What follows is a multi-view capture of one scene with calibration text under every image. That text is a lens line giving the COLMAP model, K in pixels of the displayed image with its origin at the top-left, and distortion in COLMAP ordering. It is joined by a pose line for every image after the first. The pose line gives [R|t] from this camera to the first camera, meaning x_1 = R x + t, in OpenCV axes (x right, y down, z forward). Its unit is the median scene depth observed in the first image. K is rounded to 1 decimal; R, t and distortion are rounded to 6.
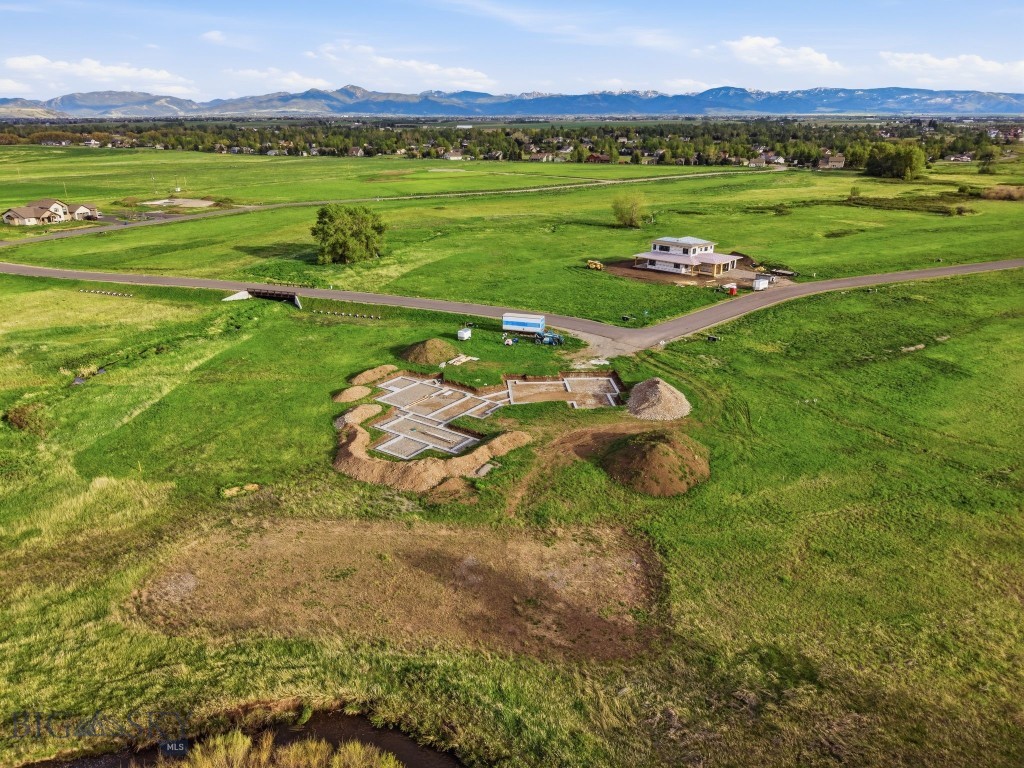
lens RADIAL K [[686.0, 0, 512.6], [0, 686.0, 381.9], [0, 0, 1]] dist [0.015696, -0.014901]
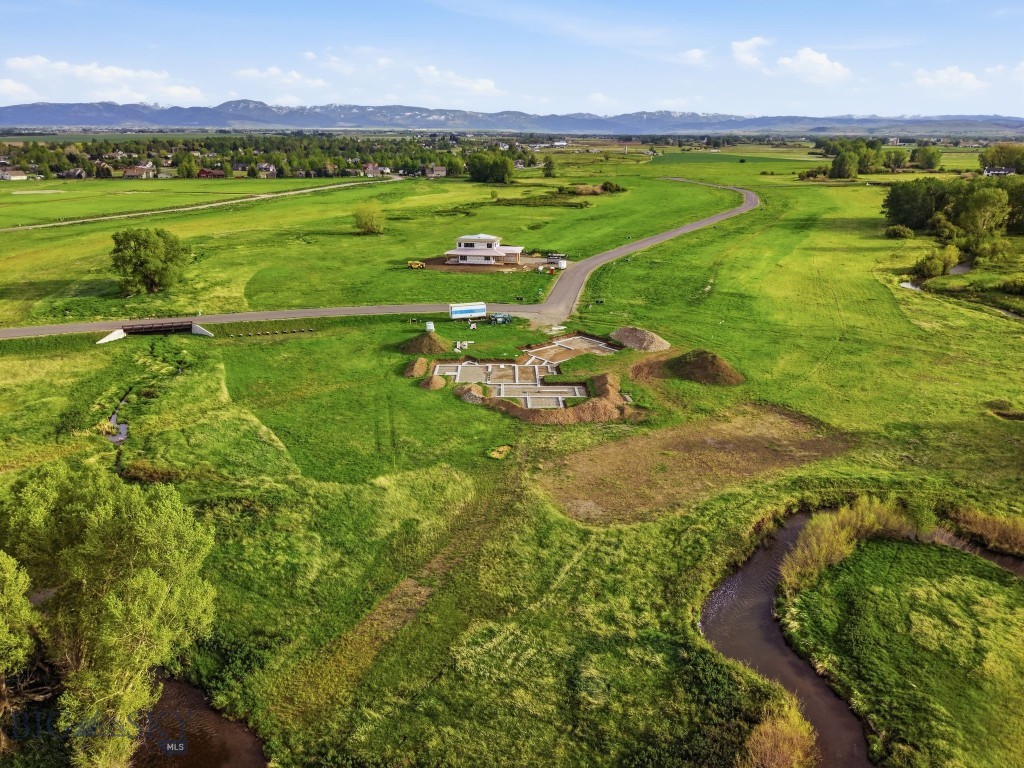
lens RADIAL K [[686.0, 0, 513.2], [0, 686.0, 388.4], [0, 0, 1]] dist [0.015696, -0.014901]
pose [[0.808066, -0.200208, 0.554028, -0.593753], [0.205071, 0.977254, 0.054046, -0.004791], [-0.552246, 0.069942, 0.830742, 0.006680]]
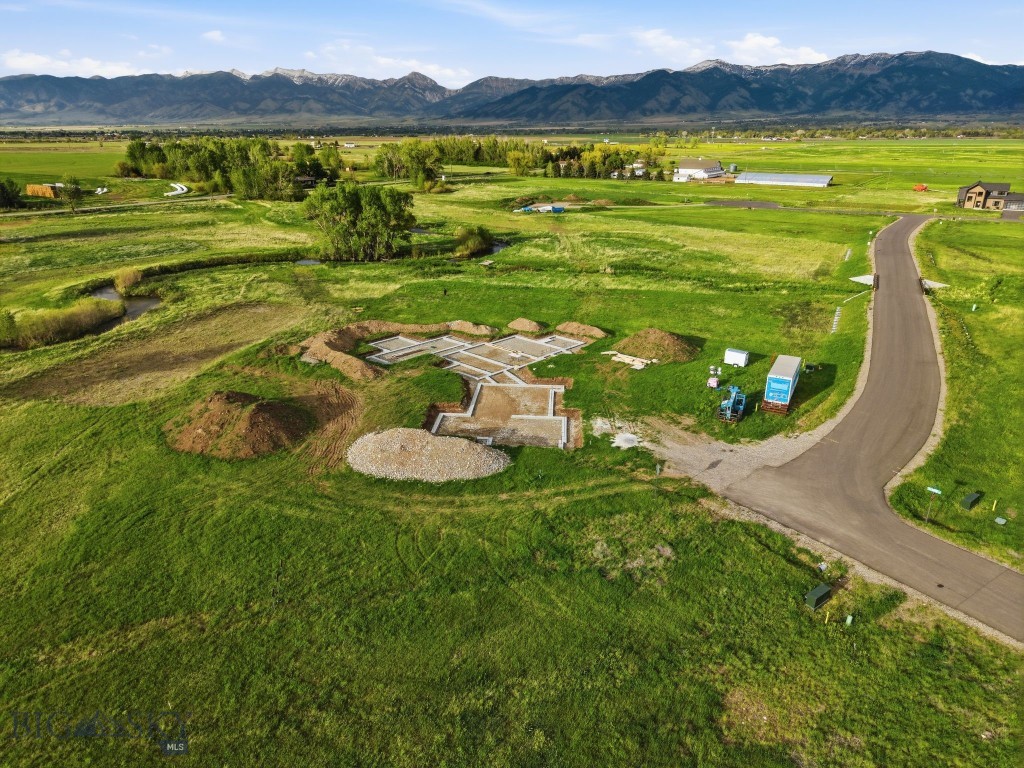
lens RADIAL K [[686.0, 0, 512.8], [0, 686.0, 383.9], [0, 0, 1]] dist [0.015696, -0.014901]
pose [[-0.141282, 0.344545, -0.928078, 0.565884], [-0.351247, 0.859043, 0.372386, -0.214431], [0.925562, 0.378596, -0.000347, 0.808179]]
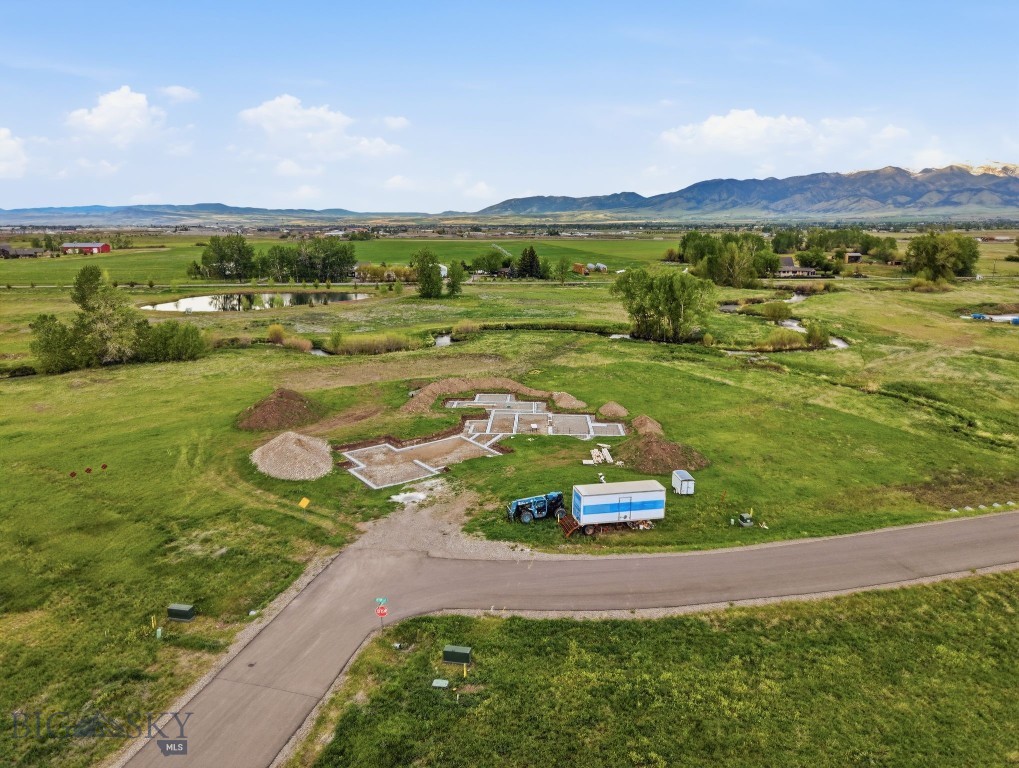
lens RADIAL K [[685.3, 0, 514.4], [0, 685.3, 384.3], [0, 0, 1]] dist [0.019304, -0.020581]
pose [[-0.838741, 0.125703, -0.529822, 0.312956], [-0.192386, 0.841833, 0.504287, -0.378925], [0.509412, 0.524896, -0.681897, 1.251683]]
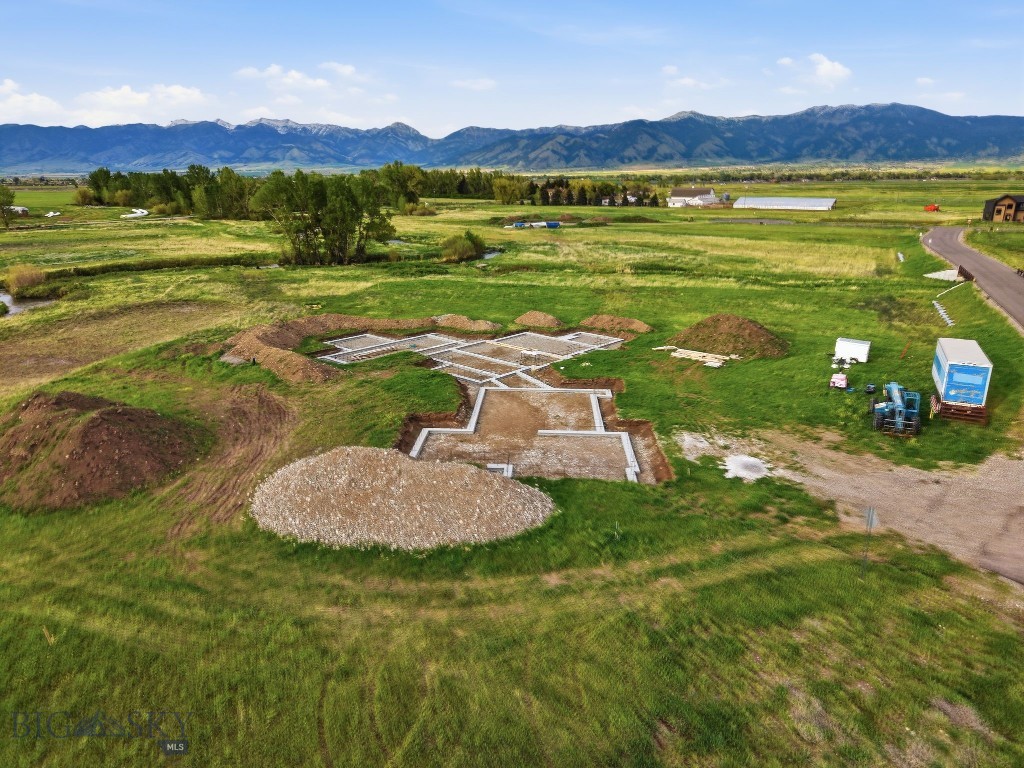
lens RADIAL K [[686.0, 0, 511.3], [0, 686.0, 384.2], [0, 0, 1]] dist [0.015696, -0.014901]
pose [[-0.117302, 0.287288, -0.950634, 0.385525], [-0.350414, 0.883700, 0.310299, -0.110369], [0.929220, 0.369514, -0.002990, 0.796220]]
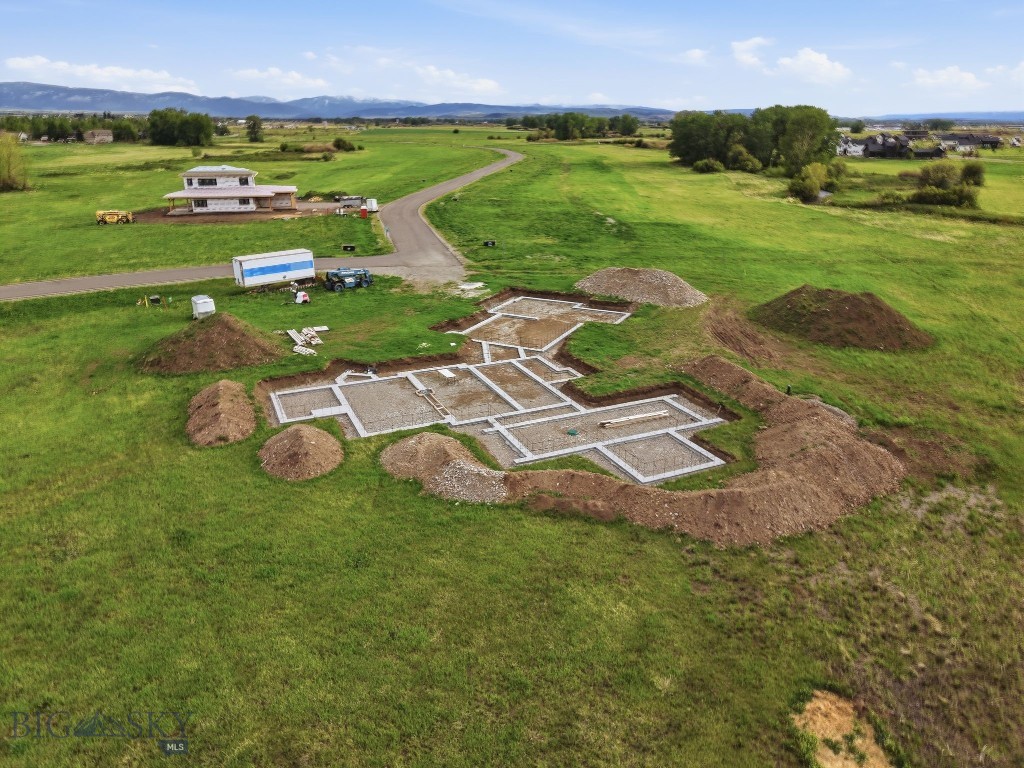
lens RADIAL K [[686.0, 0, 511.7], [0, 686.0, 387.9], [0, 0, 1]] dist [0.015696, -0.014901]
pose [[0.496133, -0.308309, 0.811663, -0.372055], [0.301946, 0.937747, 0.171636, -0.033789], [-0.814052, 0.159924, 0.558340, 0.555806]]
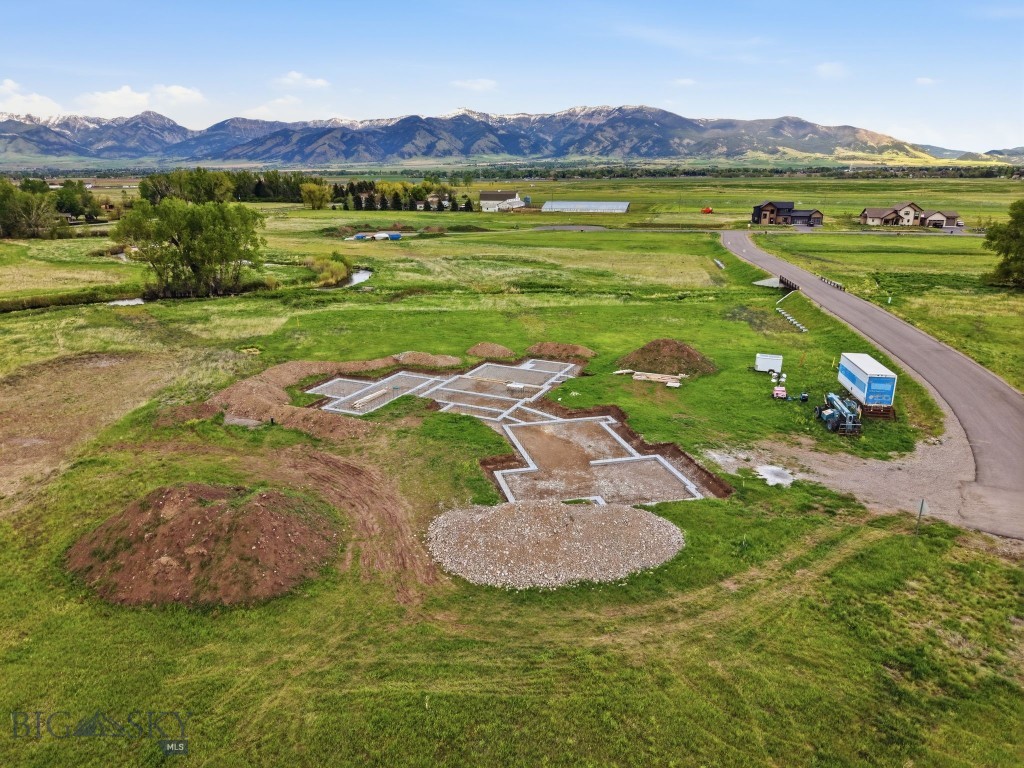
lens RADIAL K [[686.0, 0, 512.4], [0, 686.0, 384.1], [0, 0, 1]] dist [0.015696, -0.014901]
pose [[0.186286, 0.290170, -0.938669, 0.423551], [-0.347546, 0.913083, 0.213287, -0.100846], [0.918972, 0.286498, 0.270942, 0.652174]]
